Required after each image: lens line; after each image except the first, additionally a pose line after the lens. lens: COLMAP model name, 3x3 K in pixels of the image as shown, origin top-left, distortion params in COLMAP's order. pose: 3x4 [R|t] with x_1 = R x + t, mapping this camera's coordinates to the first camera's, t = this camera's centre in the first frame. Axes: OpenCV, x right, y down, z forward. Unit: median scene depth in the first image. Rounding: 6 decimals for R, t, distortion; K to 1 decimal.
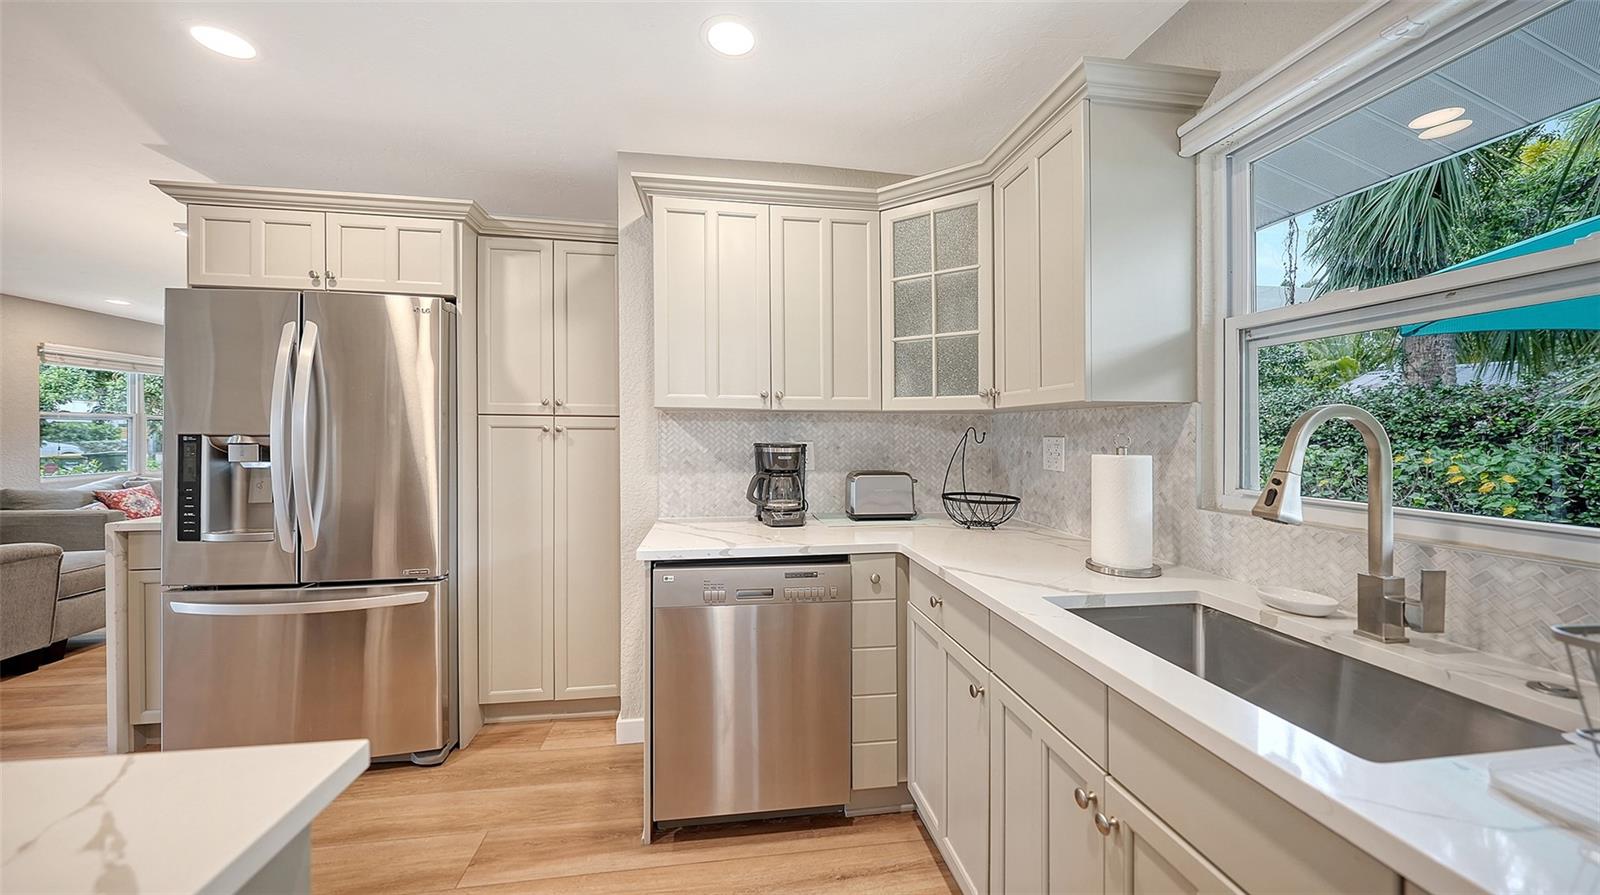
lens RADIAL K [[554.2, 0, 787.7], [0, 554.2, 442.8], [0, 0, 1]] dist [-0.003301, -0.000374]
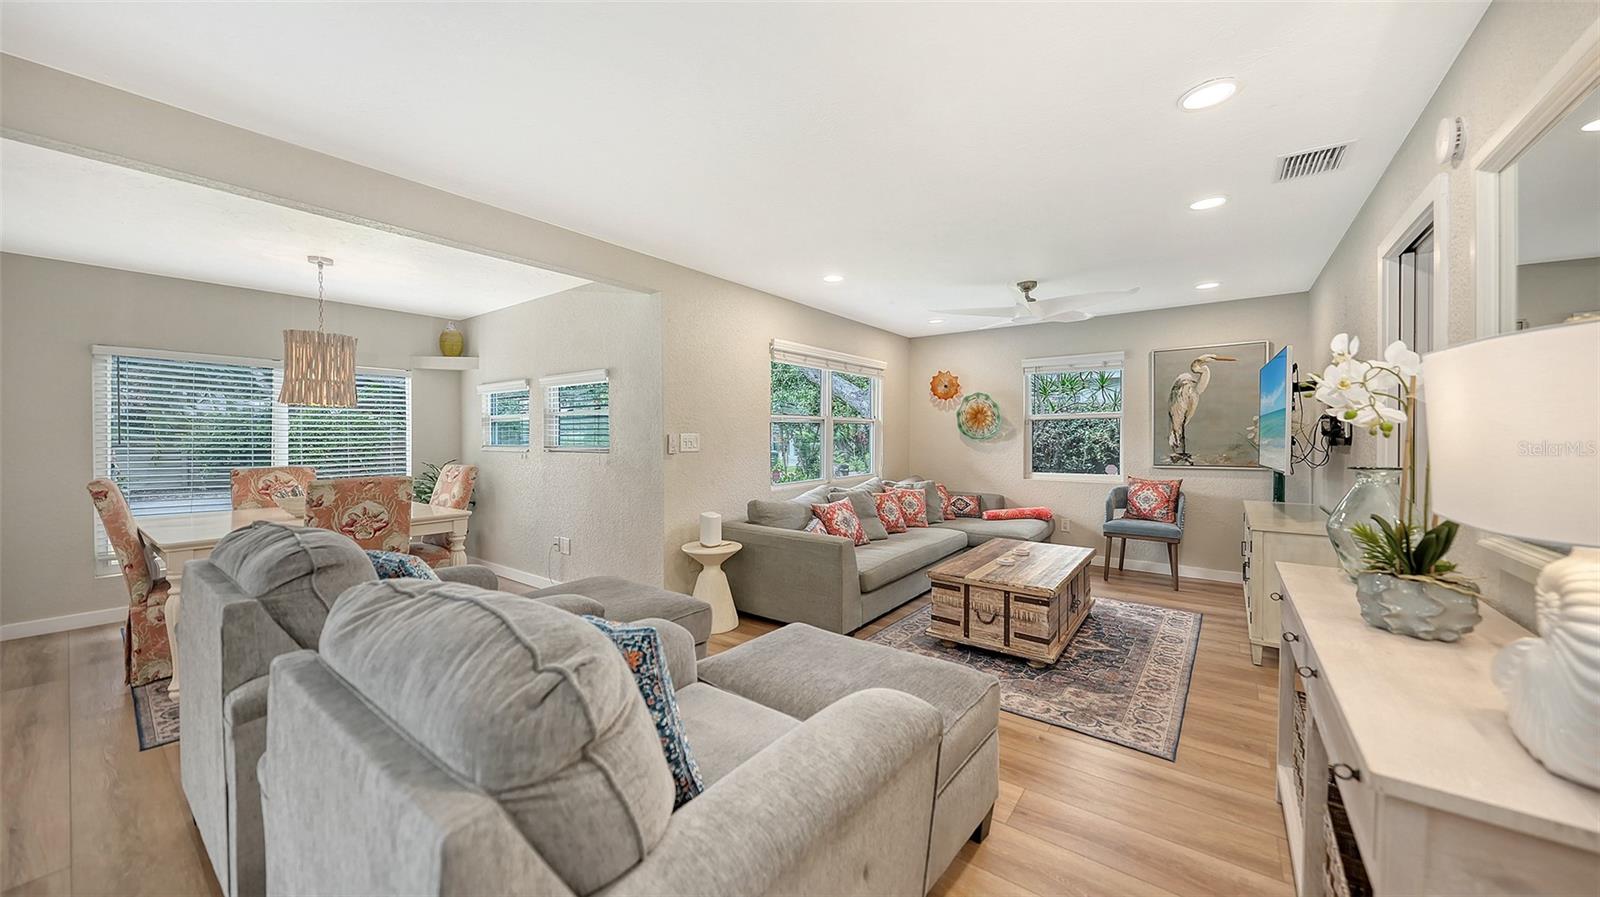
lens RADIAL K [[554.2, 0, 790.7], [0, 554.2, 440.8], [0, 0, 1]] dist [-0.003301, -0.000374]
pose [[0.690407, -0.001881, -0.723419, -1.634578], [-0.003220, 0.999979, -0.005672, -0.018527], [0.723414, 0.006245, 0.690386, 0.940963]]
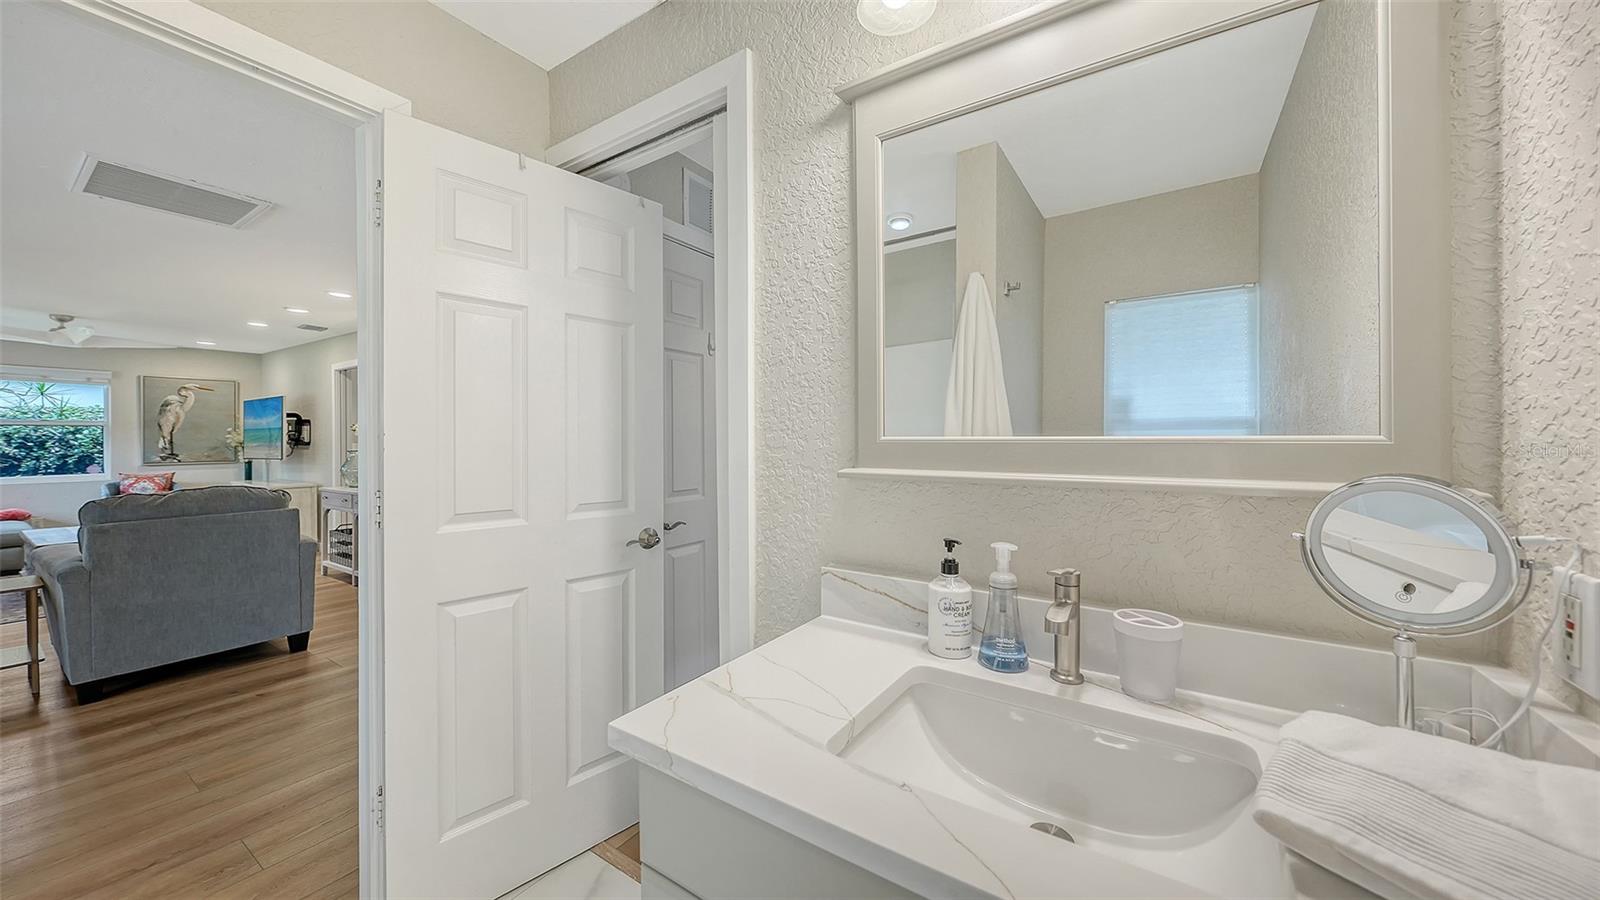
lens RADIAL K [[554.2, 0, 805.3], [0, 554.2, 443.8], [0, 0, 1]] dist [-0.003301, -0.000374]
pose [[0.661318, -0.012107, 0.750008, -2.186251], [0.014419, 0.999890, 0.003428, 0.001792], [-0.749967, 0.008547, 0.661420, -1.254114]]
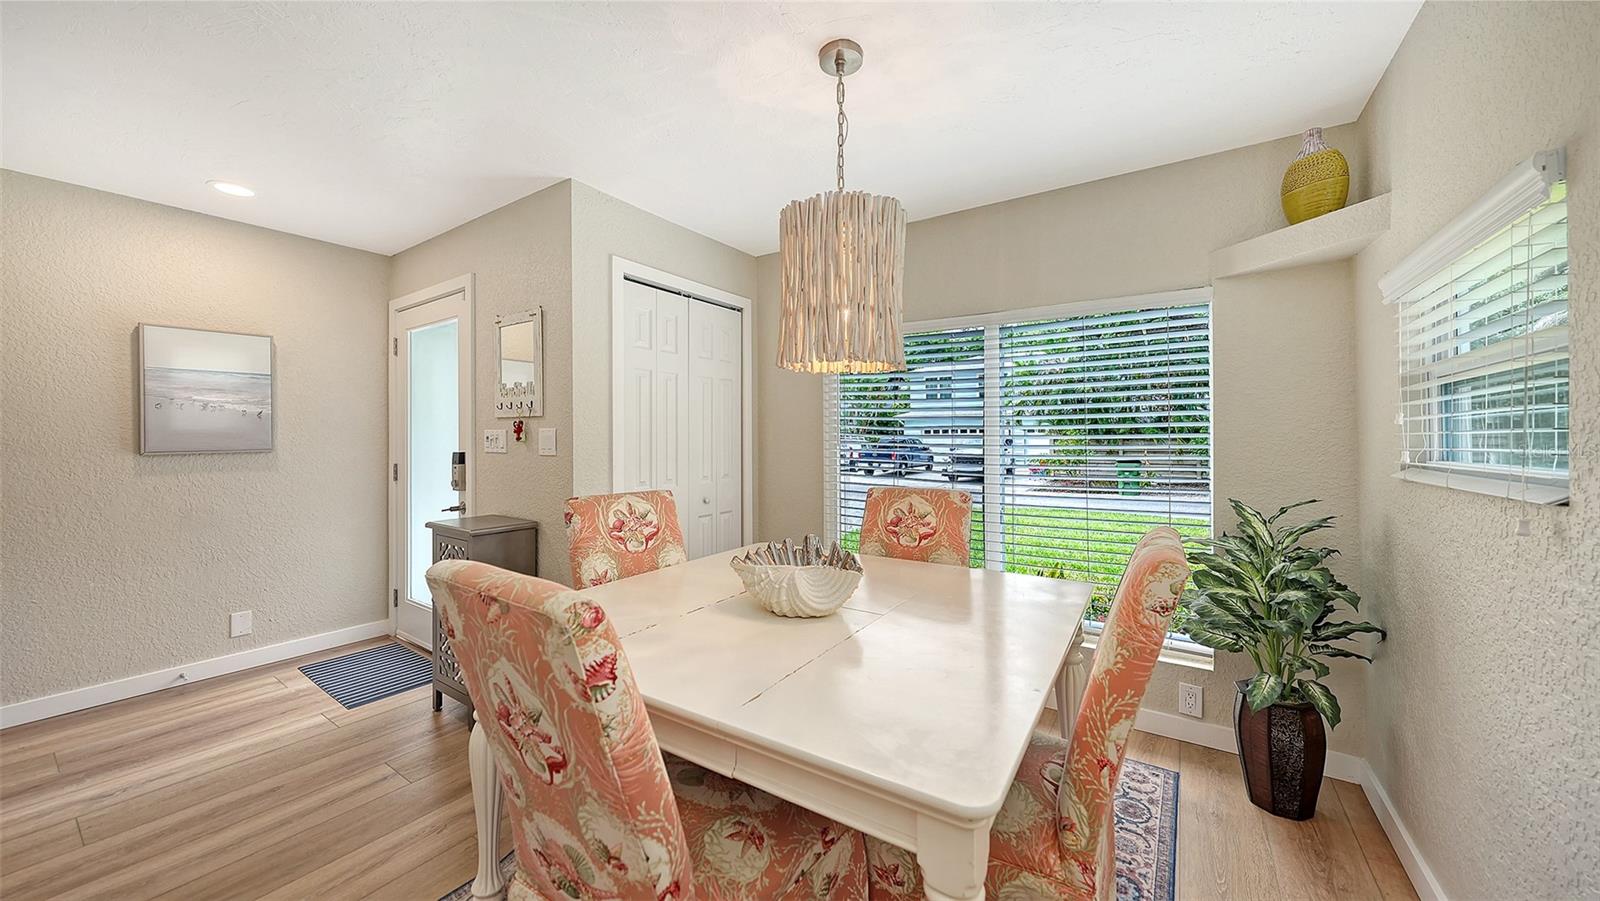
lens RADIAL K [[565.8, 0, 793.7], [0, 565.8, 434.6], [0, 0, 1]] dist [-0.007383, 0.000018]
pose [[-0.681055, -0.009631, -0.732169, -3.368955], [-0.012289, 0.999923, -0.001722, -0.035550], [0.732129, 0.007825, -0.681121, 1.615136]]
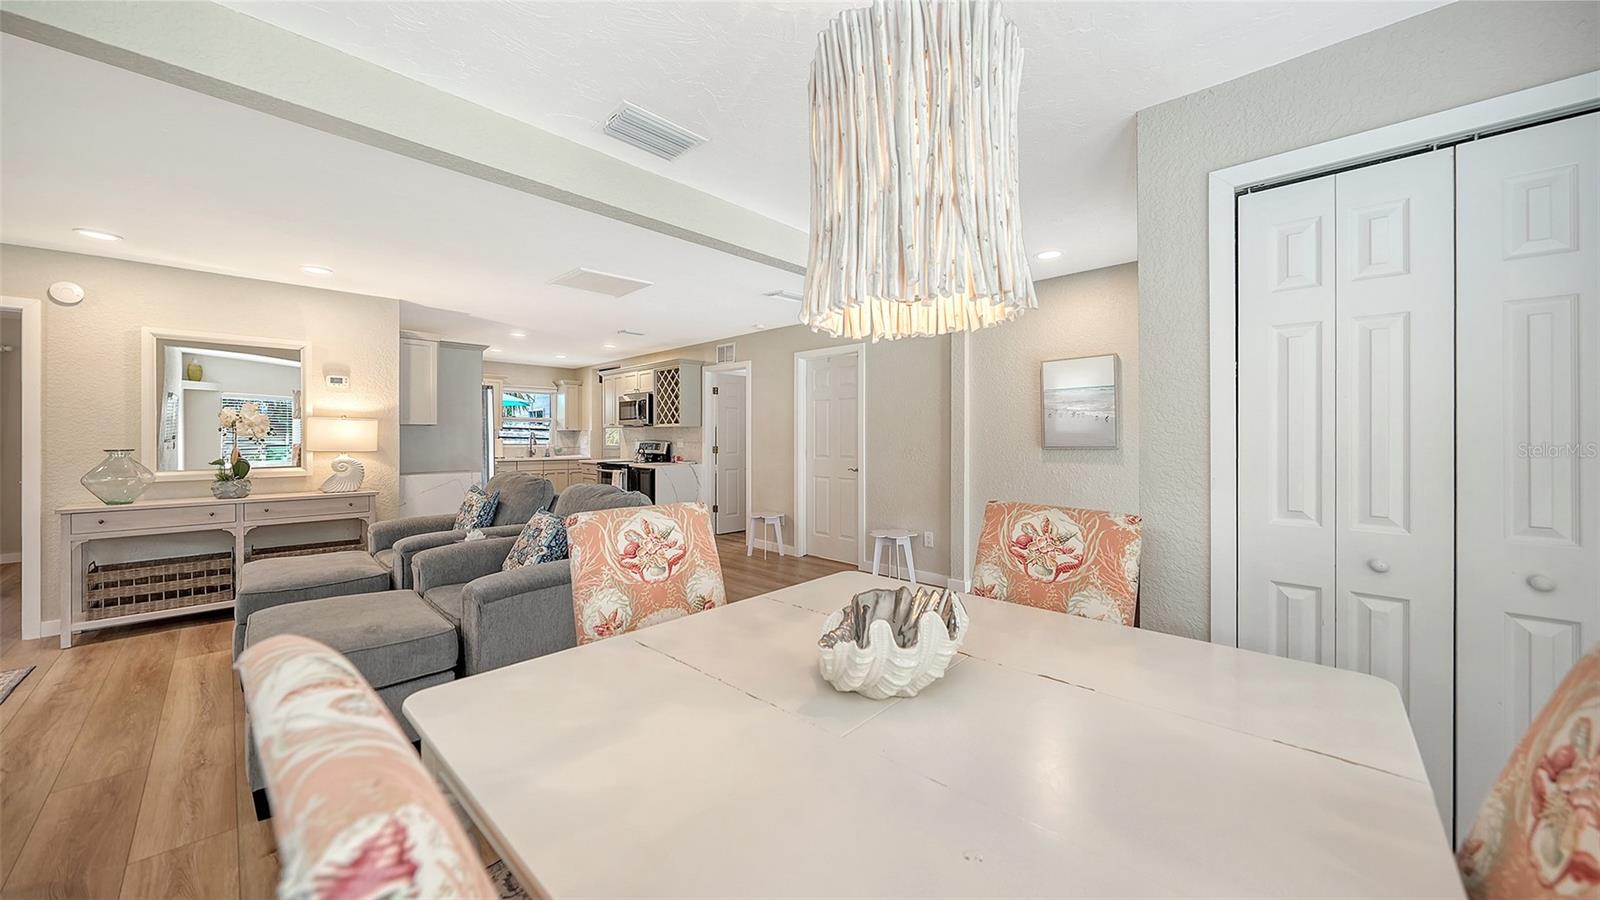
lens RADIAL K [[554.2, 0, 794.0], [0, 554.2, 438.8], [0, 0, 1]] dist [-0.003301, -0.000374]
pose [[-0.601692, -0.009223, 0.798675, -4.367966], [0.004253, 0.999882, 0.014751, -0.039309], [-0.798717, 0.012272, -0.601582, 1.474508]]
